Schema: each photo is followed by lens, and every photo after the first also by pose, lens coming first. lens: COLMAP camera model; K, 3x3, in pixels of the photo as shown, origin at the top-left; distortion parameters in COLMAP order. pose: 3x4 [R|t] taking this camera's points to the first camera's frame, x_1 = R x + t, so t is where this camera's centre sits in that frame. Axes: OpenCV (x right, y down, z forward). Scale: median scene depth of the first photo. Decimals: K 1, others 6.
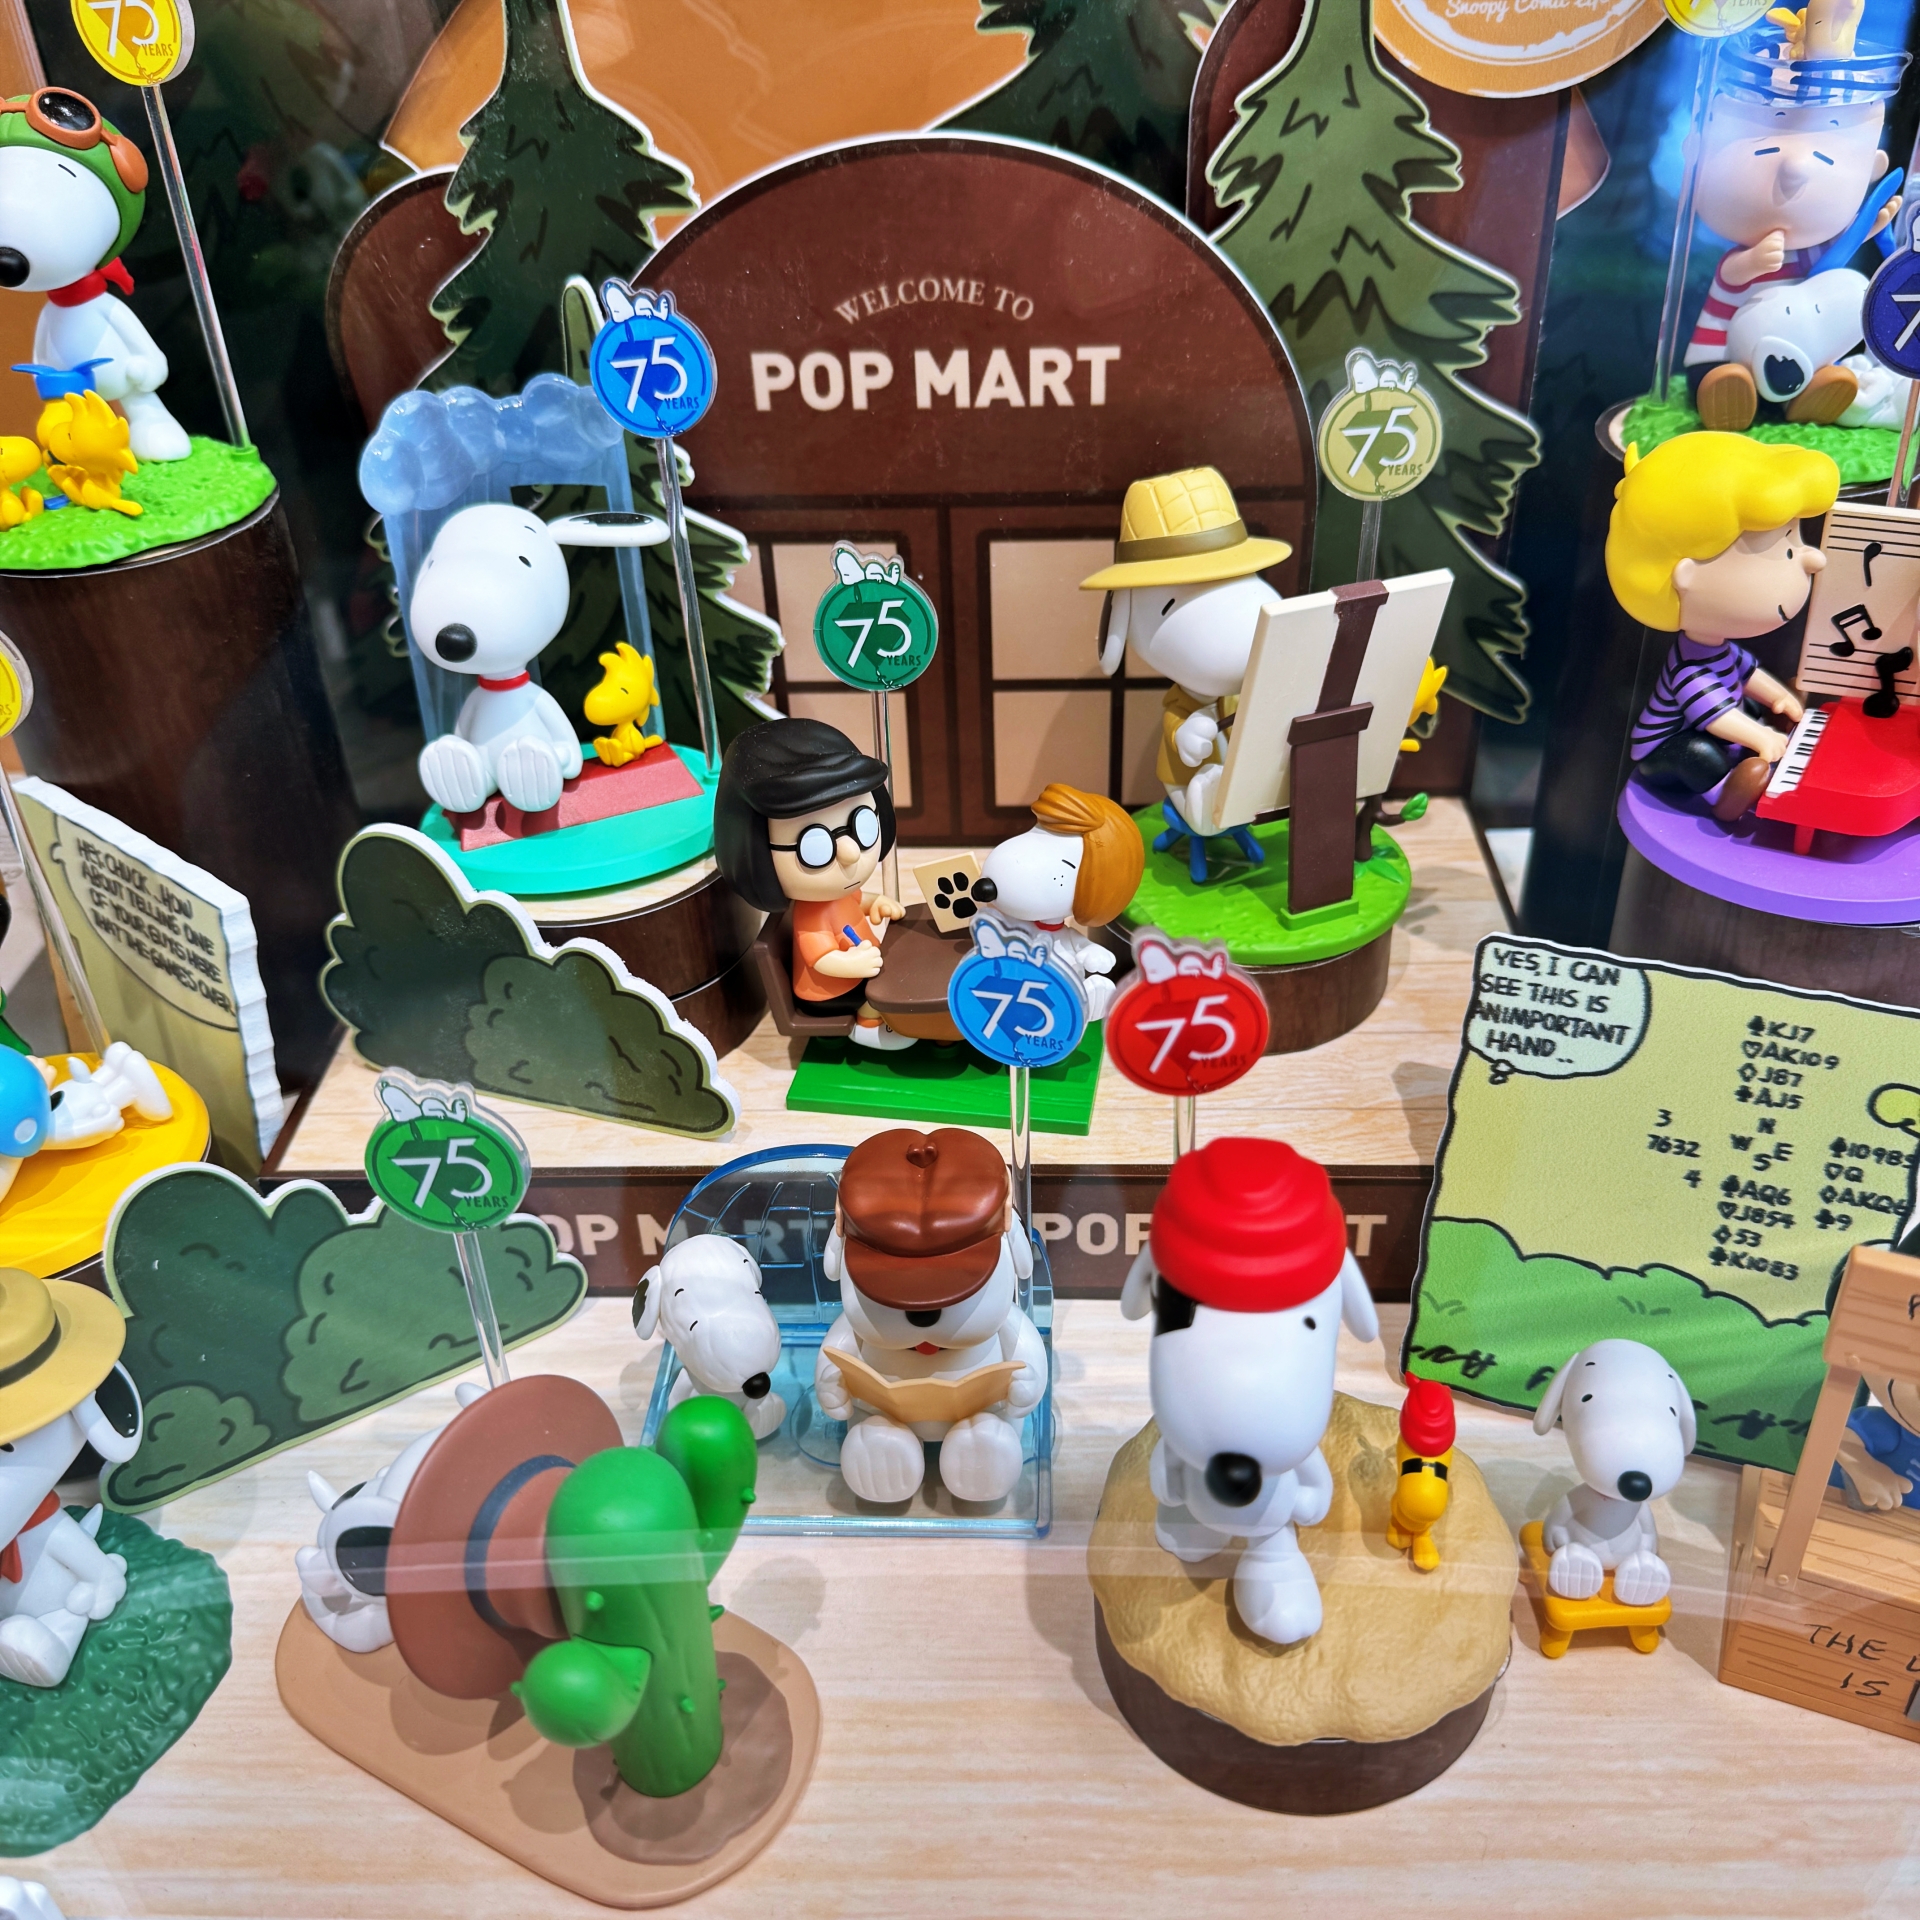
lens RADIAL K [[1843.9, 0, 947.8], [0, 1843.9, 956.7], [0, 0, 1]] dist [0.005020, 0.000000]
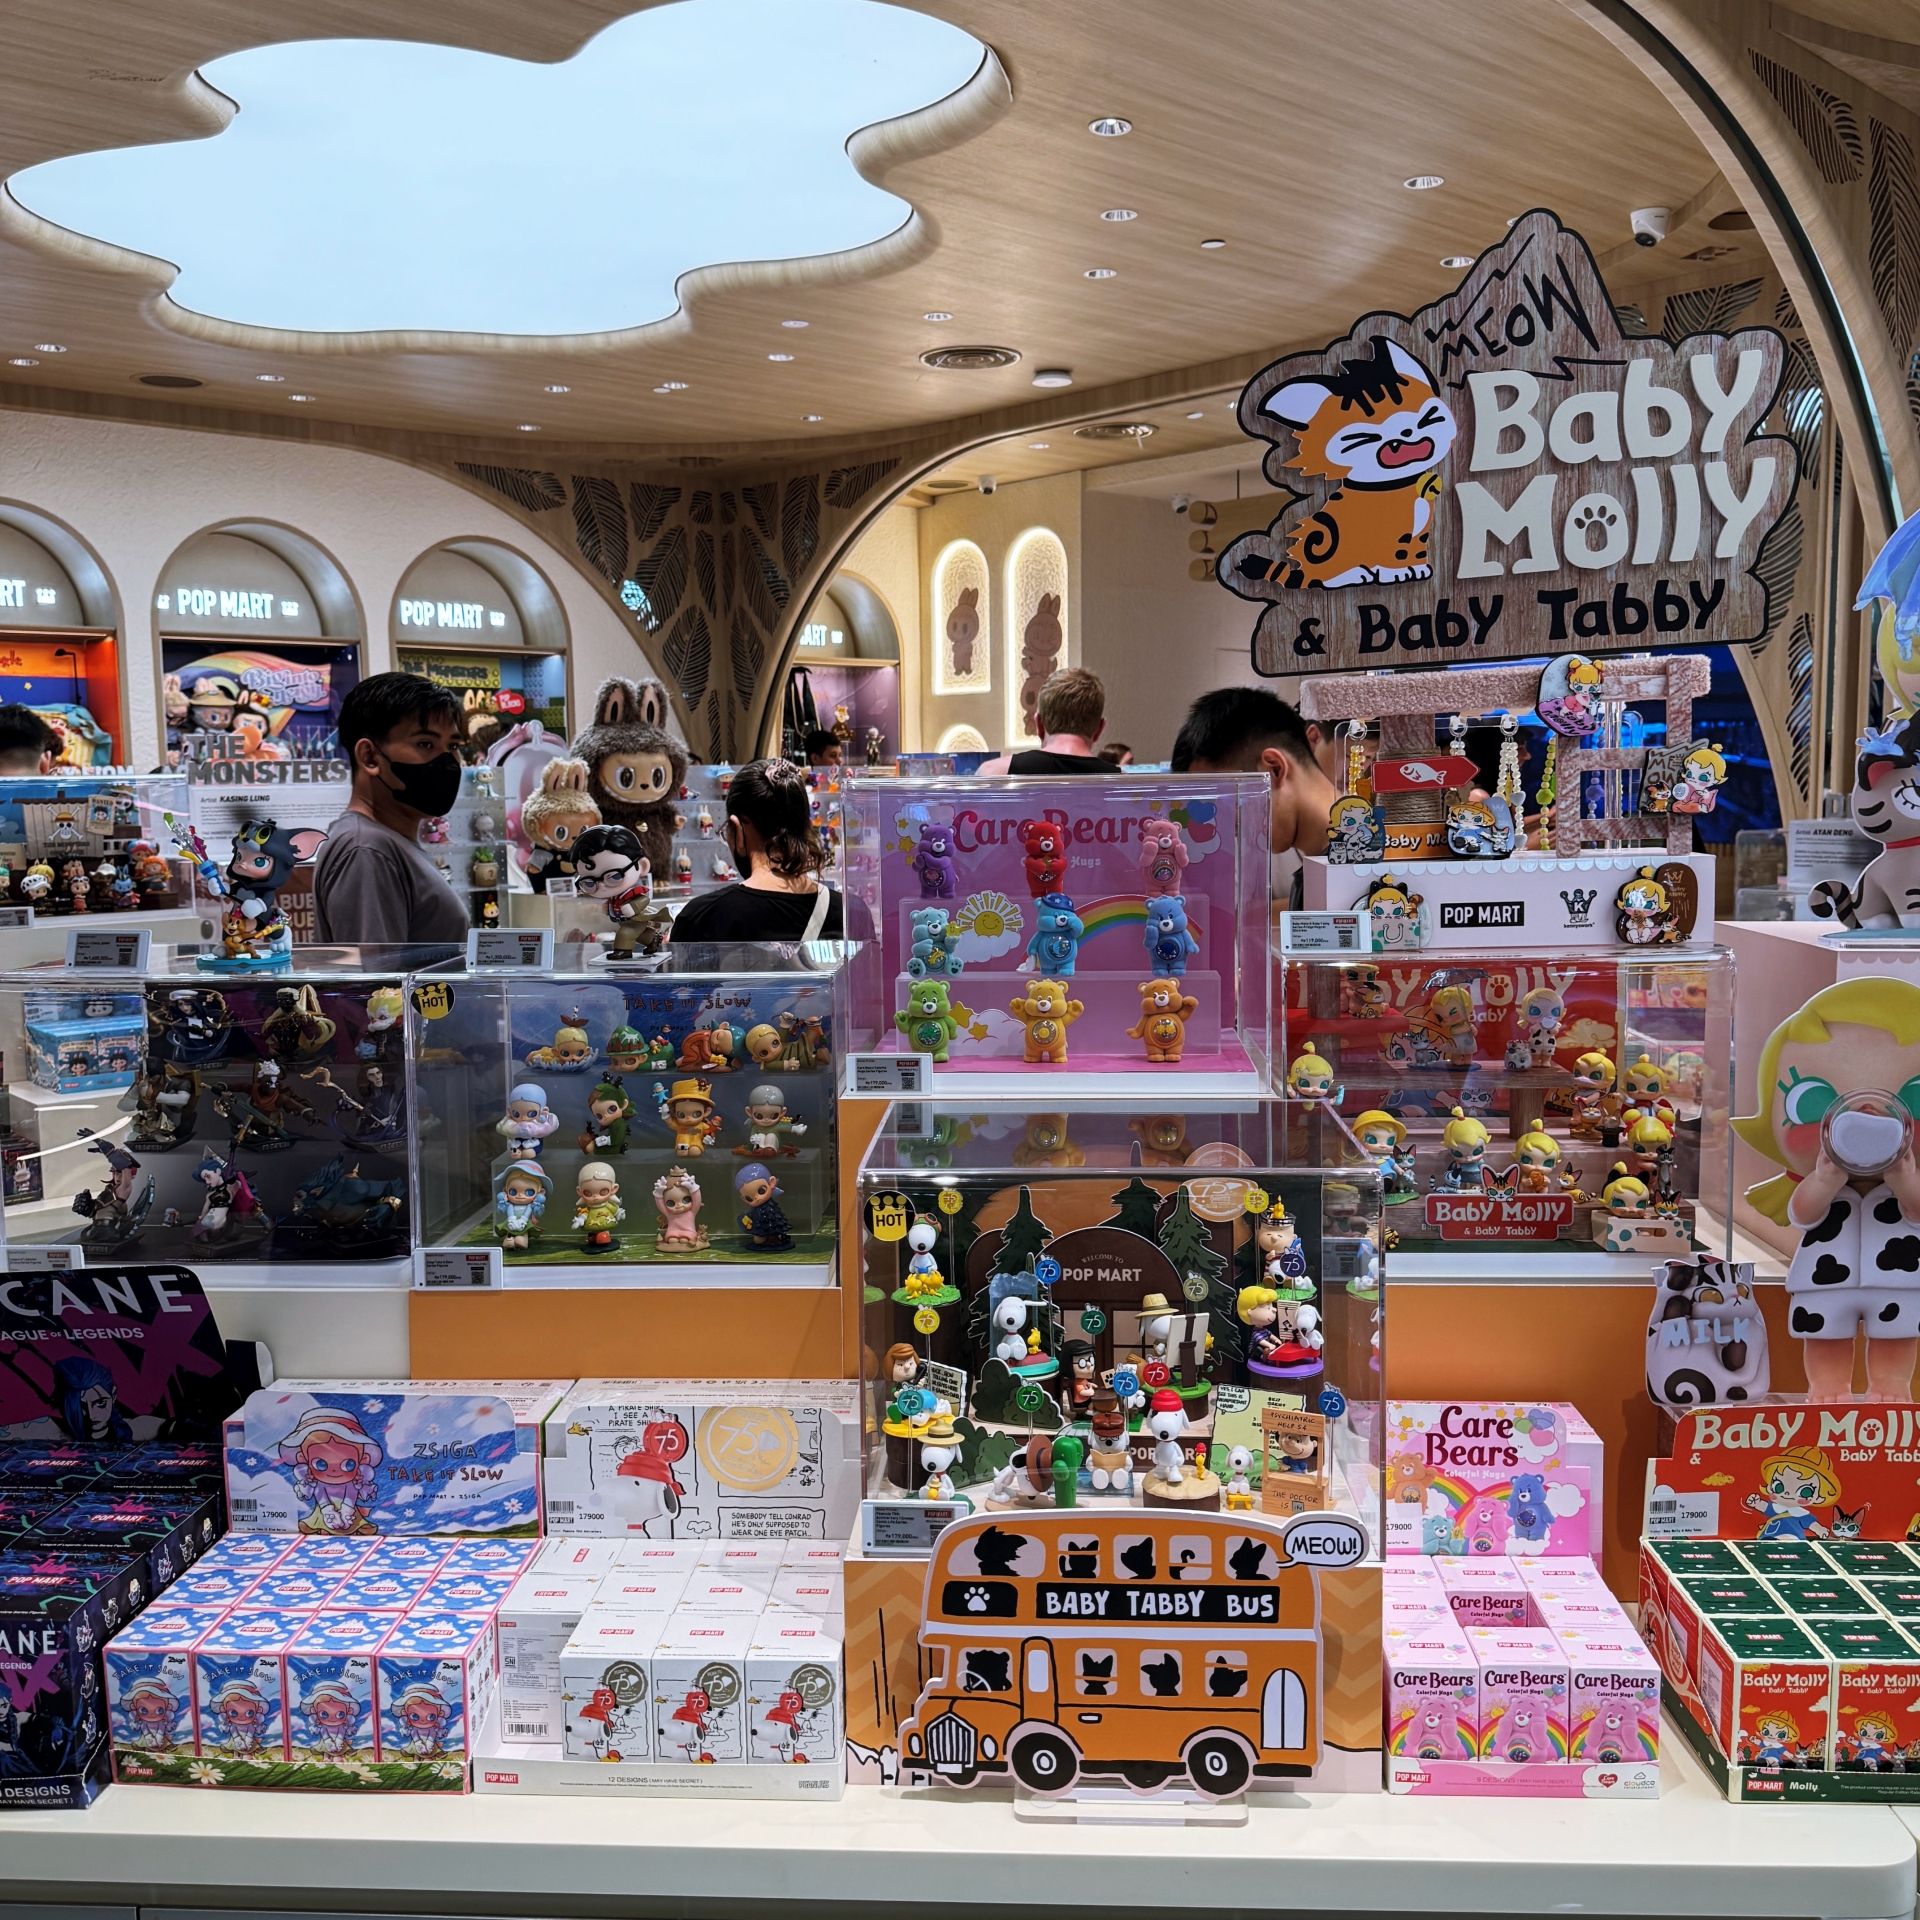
lens RADIAL K [[1843.9, 0, 954.8], [0, 1843.9, 955.4], [0, 0, 1]] dist [0.005020, 0.000000]
pose [[0.999635, 0.025801, -0.008065, -0.378800], [-0.026482, 0.874787, -0.483783, 1.303465], [-0.005427, 0.483820, 0.875151, -3.628400]]
